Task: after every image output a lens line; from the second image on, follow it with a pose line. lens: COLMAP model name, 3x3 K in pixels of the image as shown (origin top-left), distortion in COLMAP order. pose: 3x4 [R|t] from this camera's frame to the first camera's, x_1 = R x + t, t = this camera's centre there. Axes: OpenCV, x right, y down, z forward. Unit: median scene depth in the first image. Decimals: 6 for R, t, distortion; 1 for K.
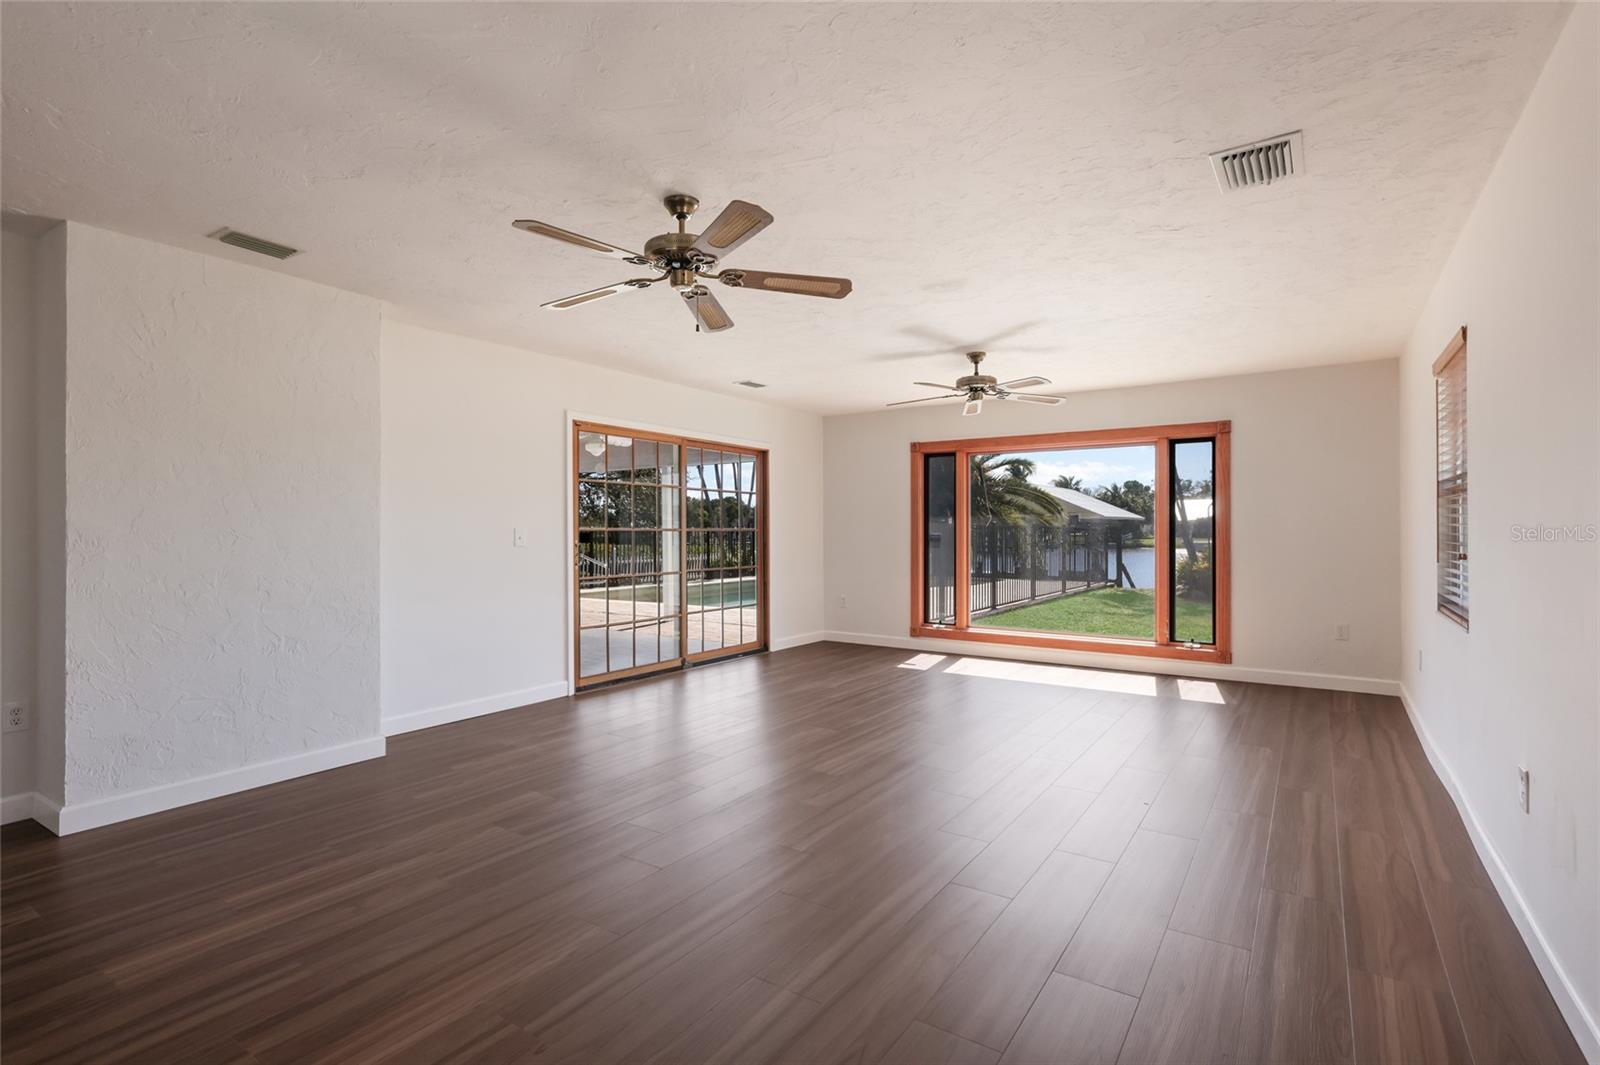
lens RADIAL K [[755.9, 0, 803.1], [0, 755.9, 537.7], [0, 0, 1]] dist [-0.003437, -0.000318]
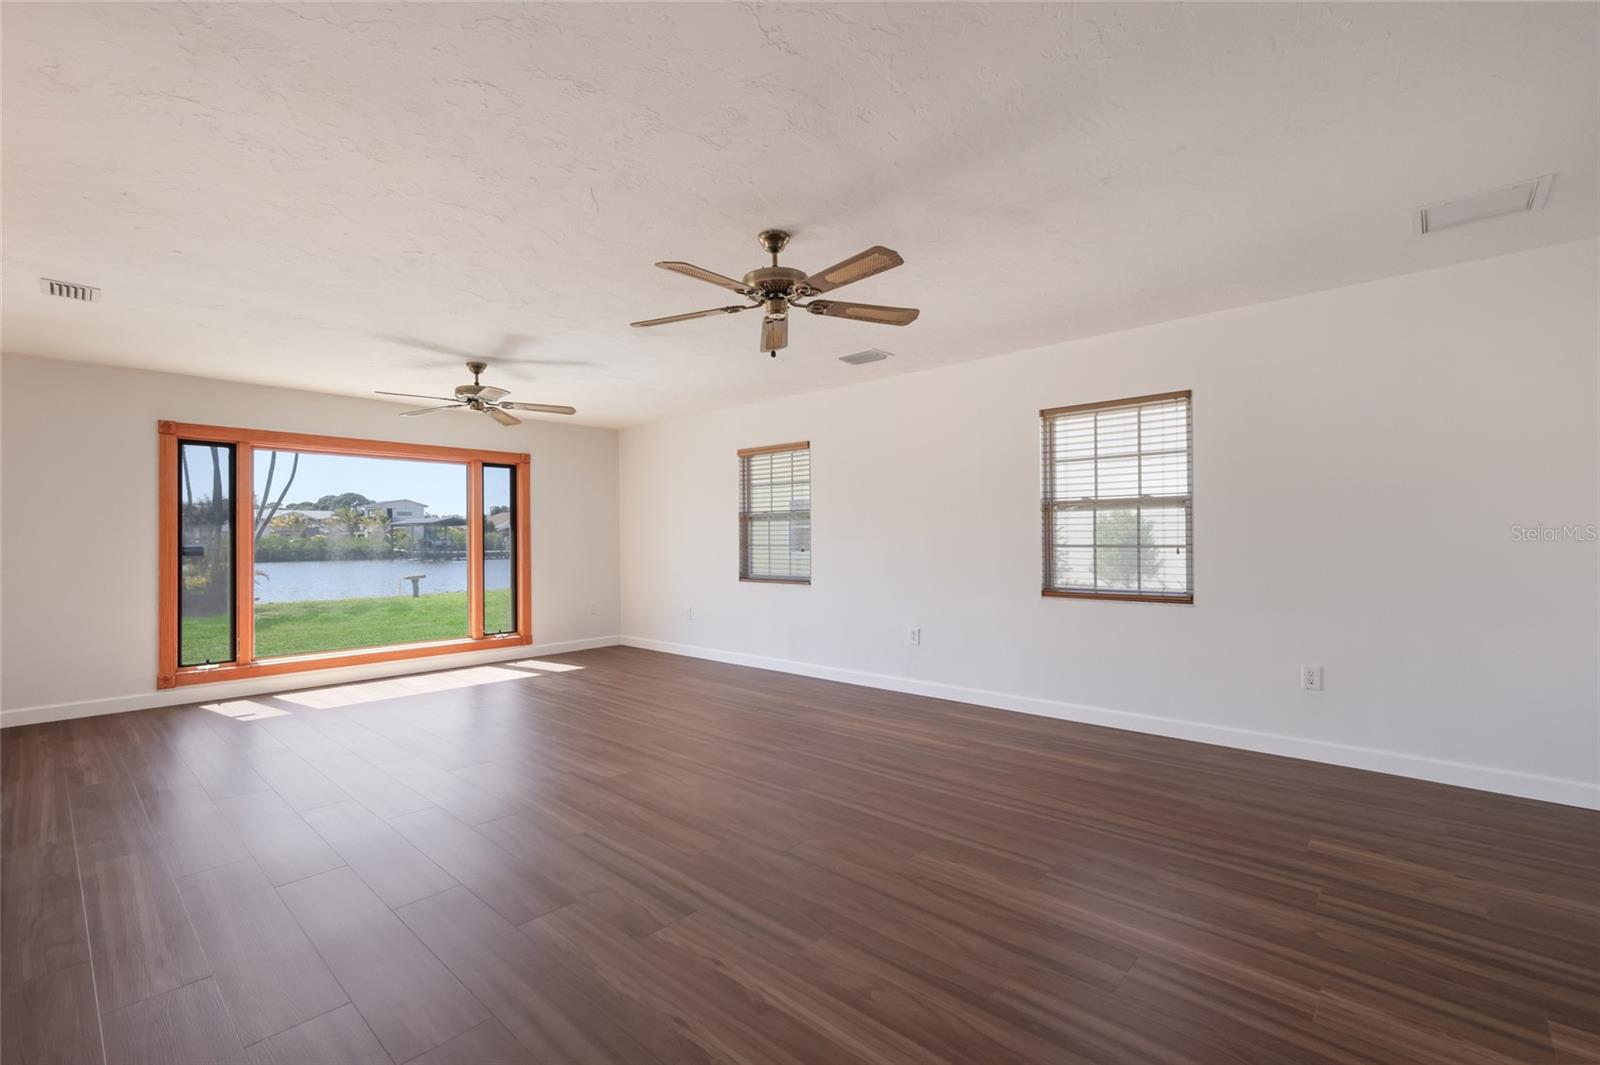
lens RADIAL K [[698.8, 0, 799.4], [0, 698.8, 530.1], [0, 0, 1]] dist [0.002566, 0.000189]
pose [[0.146475, 0.014333, 0.989110, -0.540978], [0.015210, 0.999744, -0.016739, -0.000051], [-0.989097, 0.017496, 0.146220, 0.379754]]
